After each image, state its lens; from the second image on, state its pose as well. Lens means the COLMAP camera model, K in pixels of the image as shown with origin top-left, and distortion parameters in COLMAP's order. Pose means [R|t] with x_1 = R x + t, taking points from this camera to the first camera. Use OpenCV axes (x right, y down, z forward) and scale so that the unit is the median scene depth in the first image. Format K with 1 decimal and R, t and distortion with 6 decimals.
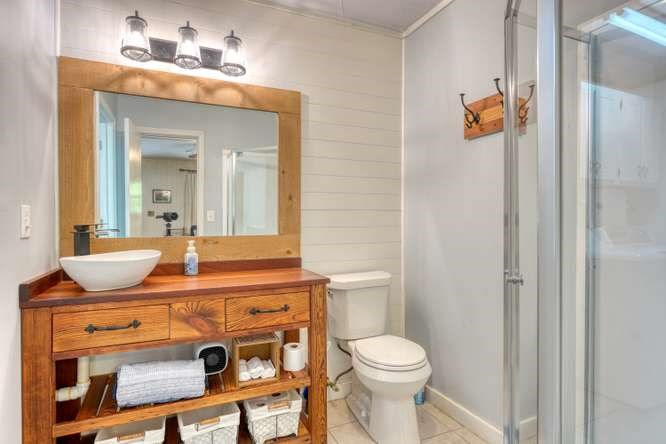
lens RADIAL K [[409.9, 0, 329.5], [0, 409.9, 222.7], [0, 0, 1]] dist [0.020413, 0.000591]
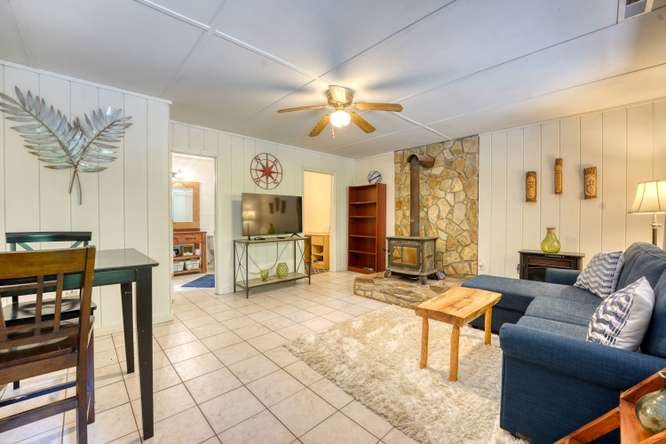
lens RADIAL K [[269.8, 0, 328.9], [0, 269.8, 221.3], [0, 0, 1]] dist [-0.030895, 0.004296]
pose [[0.937153, -0.005307, 0.348878, 0.221278], [0.004386, 0.999984, 0.003431, 0.018299], [-0.348891, -0.001685, 0.937162, -2.056996]]
